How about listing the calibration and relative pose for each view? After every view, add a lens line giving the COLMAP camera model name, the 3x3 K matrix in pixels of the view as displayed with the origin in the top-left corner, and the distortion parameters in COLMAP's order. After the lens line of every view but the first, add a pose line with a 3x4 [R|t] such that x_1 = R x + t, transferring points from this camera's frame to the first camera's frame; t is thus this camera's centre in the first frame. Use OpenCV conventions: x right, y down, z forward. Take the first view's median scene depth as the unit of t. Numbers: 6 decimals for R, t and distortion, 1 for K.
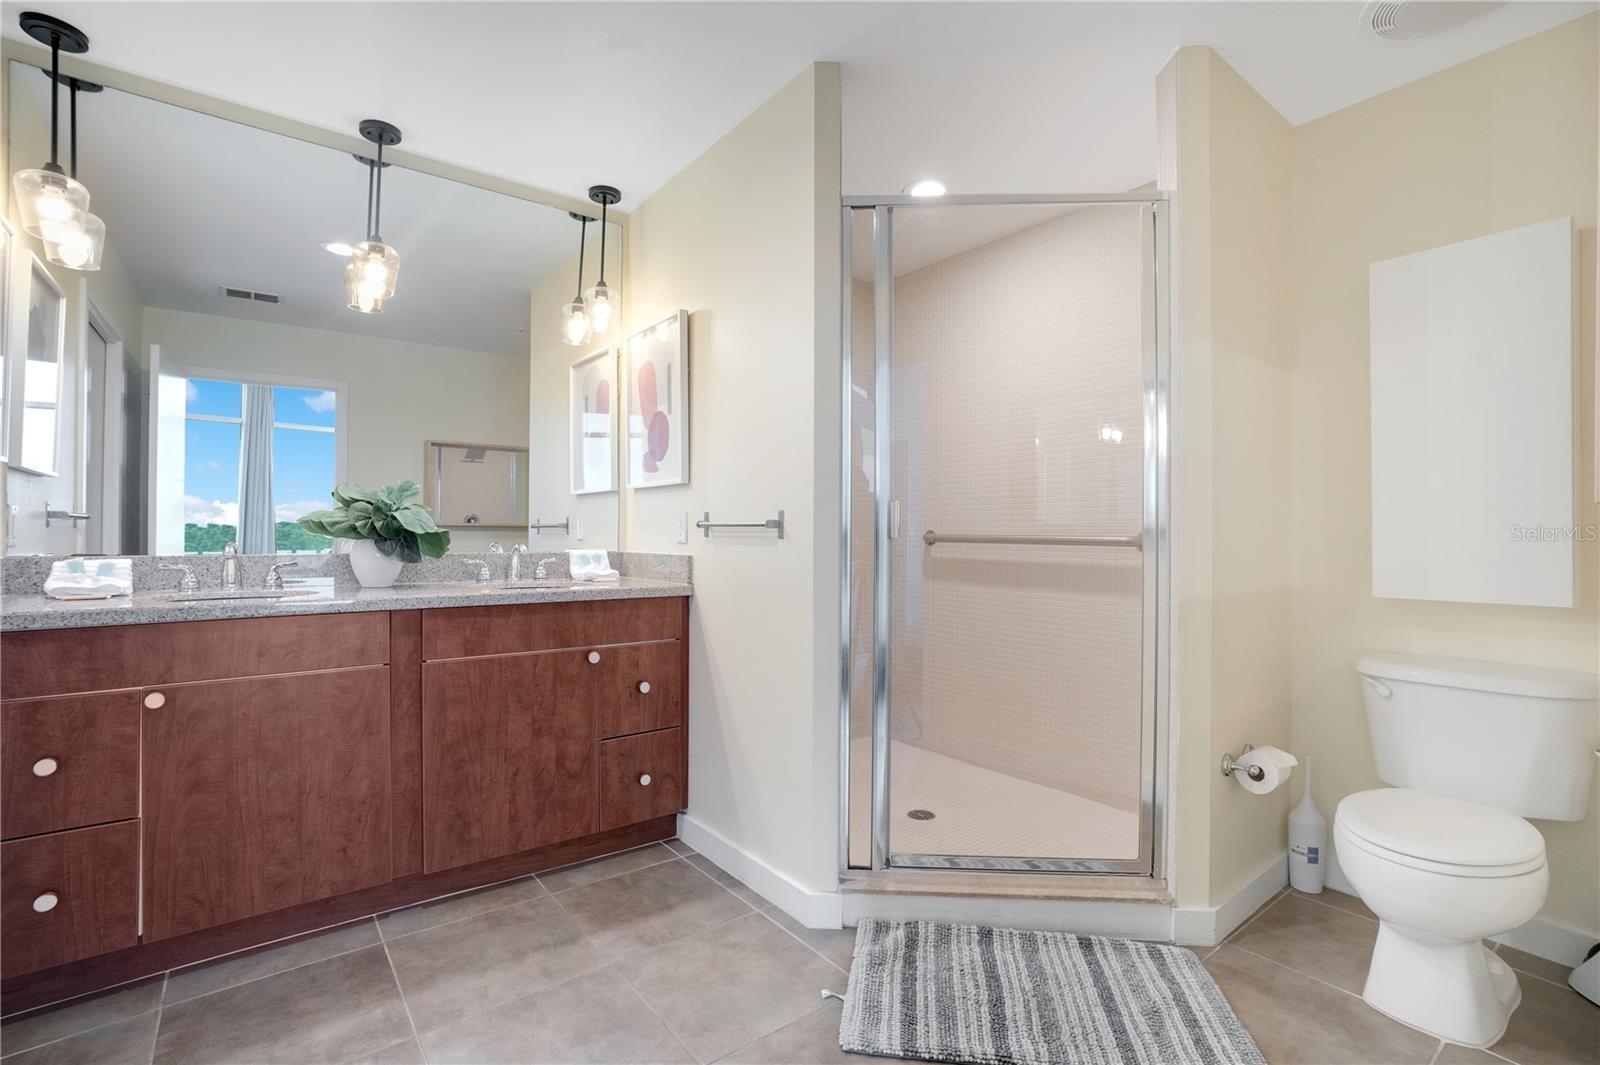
lens RADIAL K [[744.4, 0, 799.2], [0, 744.4, 533.4], [0, 0, 1]] dist [-0.047038, 0.026858]
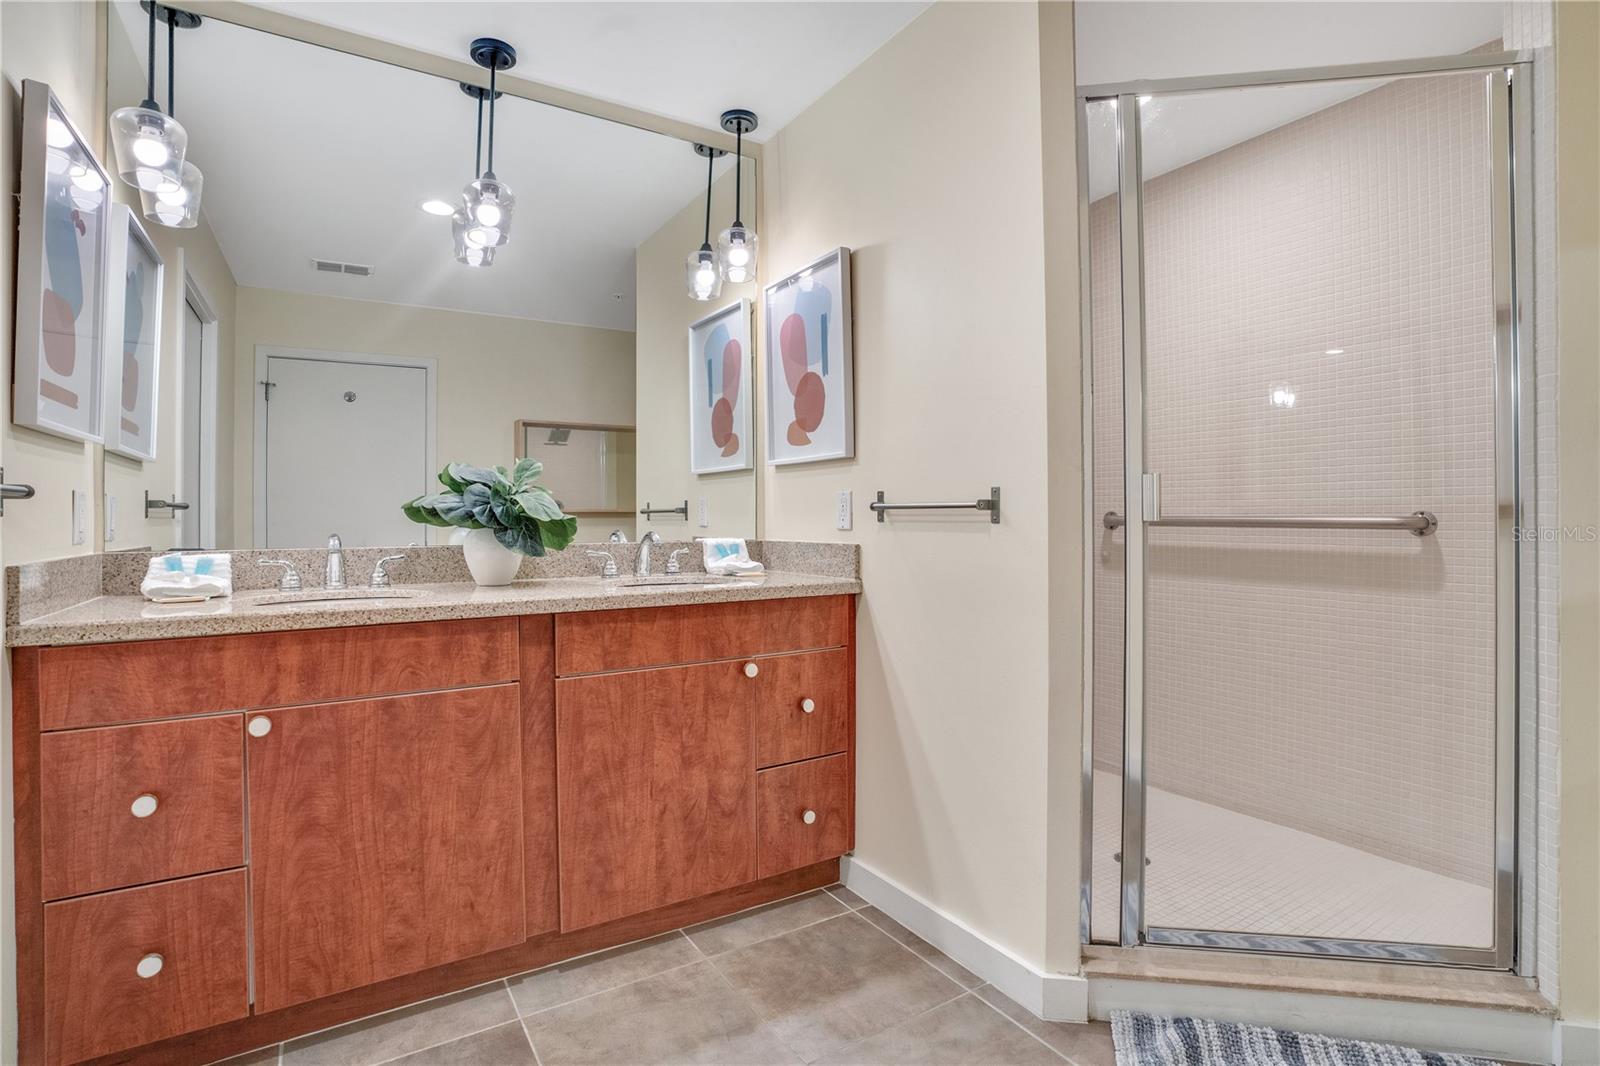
lens RADIAL K [[778.8, 0, 800.8], [0, 778.8, 519.1], [0, 0, 1]] dist [-0.062663, 0.026932]
pose [[0.995714, -0.009737, -0.091976, -0.150291], [0.009975, 0.999948, 0.002129, -0.001054], [0.091951, -0.003037, 0.995759, 0.158991]]
